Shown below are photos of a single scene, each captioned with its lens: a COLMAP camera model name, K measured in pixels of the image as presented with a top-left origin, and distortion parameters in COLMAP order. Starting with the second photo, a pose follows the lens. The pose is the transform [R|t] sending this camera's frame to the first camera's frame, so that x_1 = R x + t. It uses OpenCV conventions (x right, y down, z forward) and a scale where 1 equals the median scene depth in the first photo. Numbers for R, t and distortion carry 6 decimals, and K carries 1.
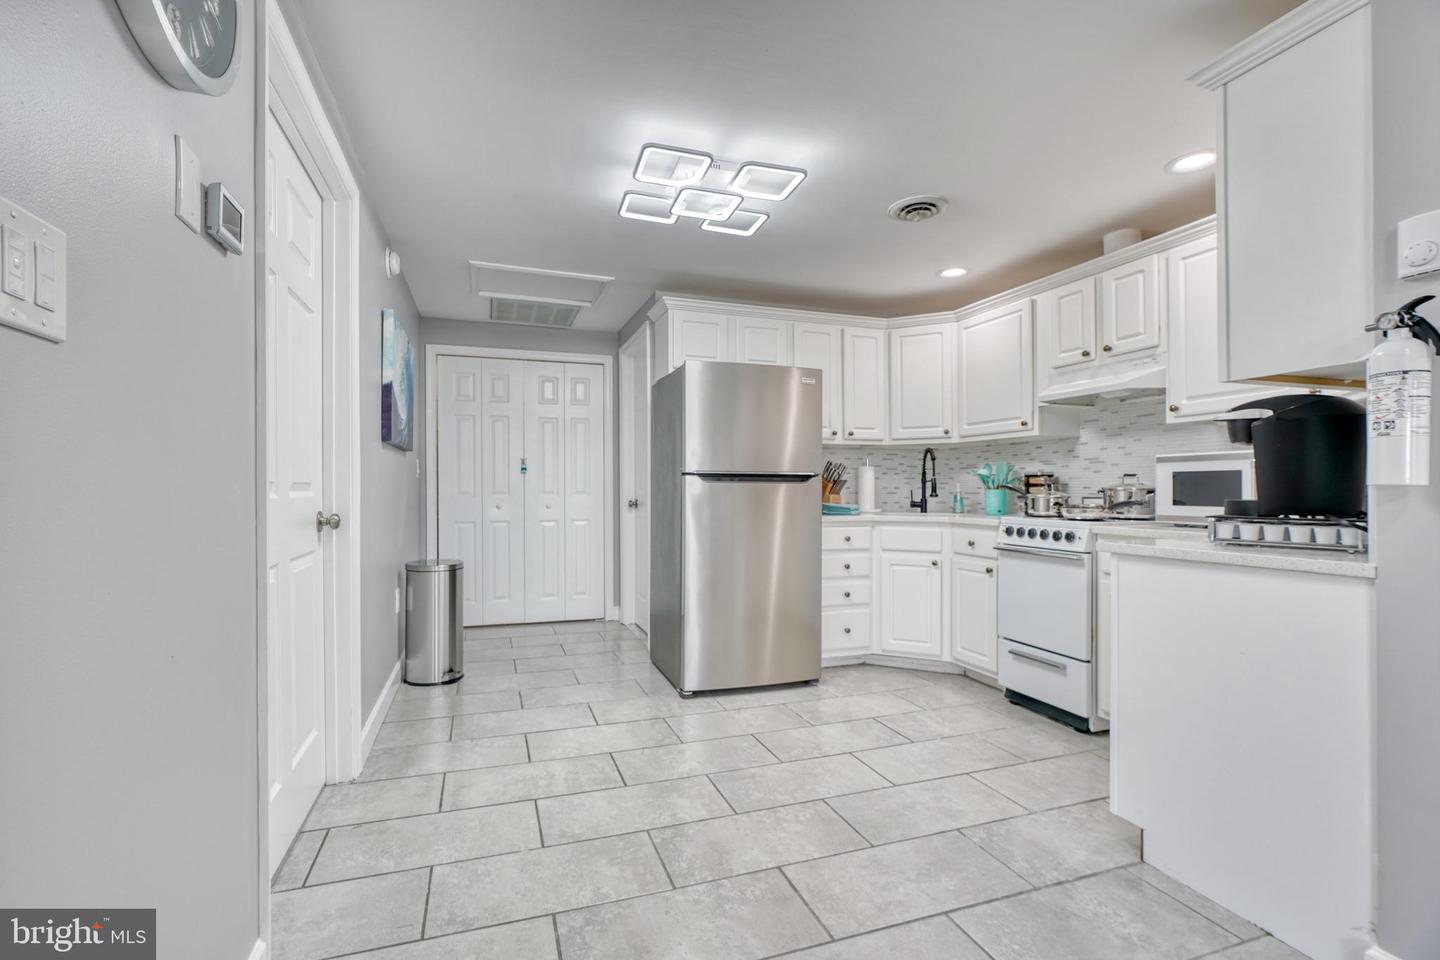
lens RADIAL K [[653.2, 0, 719.9], [0, 653.2, 492.5], [0, 0, 1]] dist [-0.008944, 0.004523]
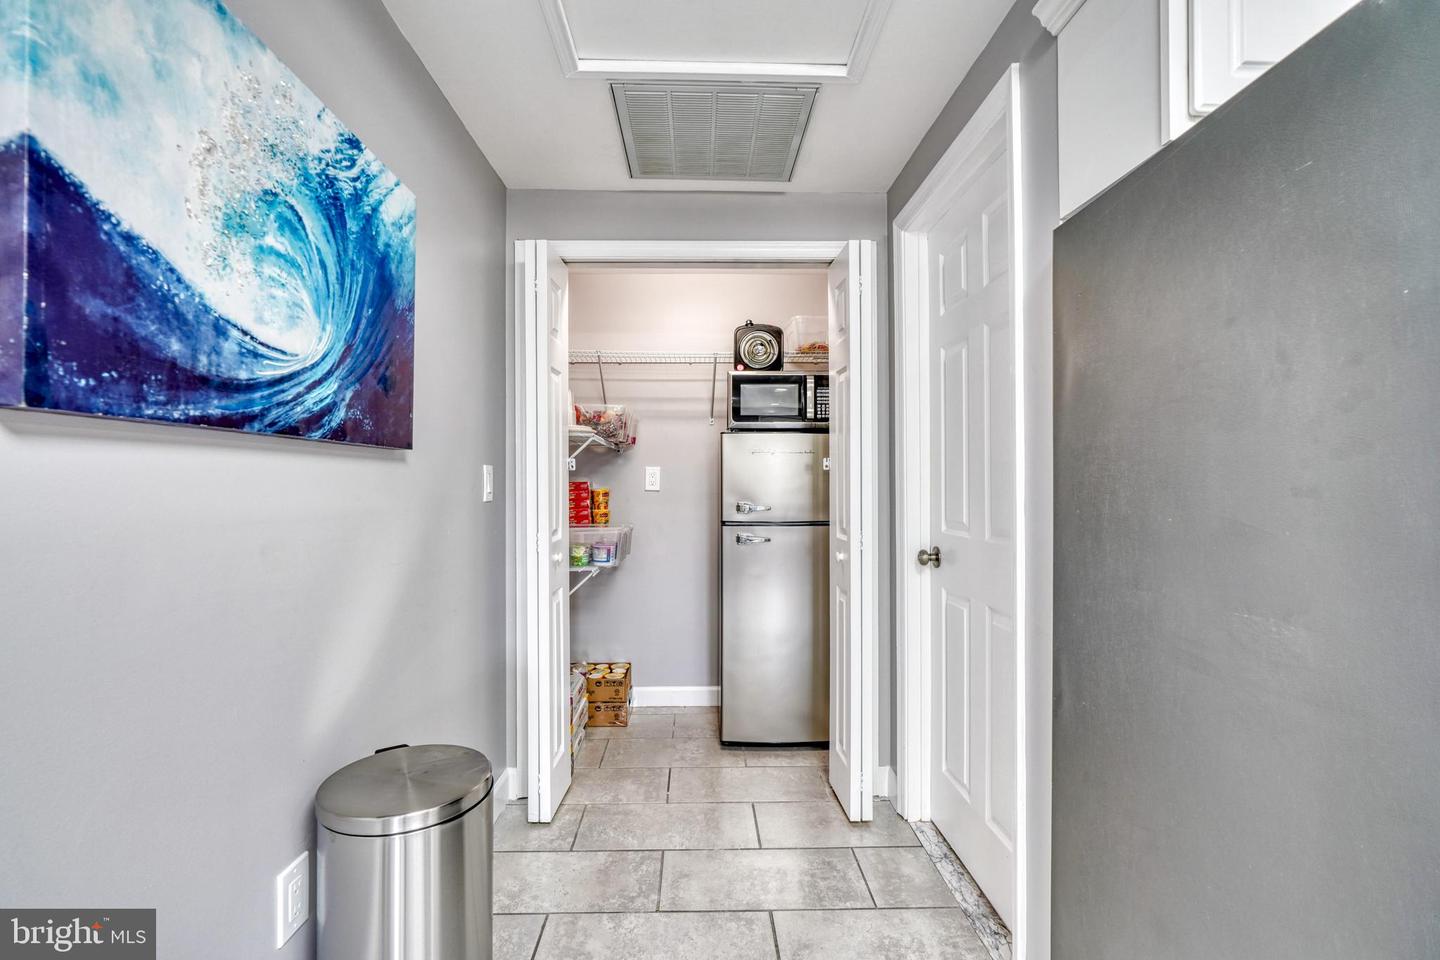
lens RADIAL K [[653.2, 0, 726.0], [0, 653.2, 482.8], [0, 0, 1]] dist [-0.008944, 0.004523]
pose [[0.949702, -0.000752, -0.313153, -0.174662], [-0.002009, 0.999962, -0.008493, -0.041971], [0.313147, 0.008695, 0.949665, 0.740170]]
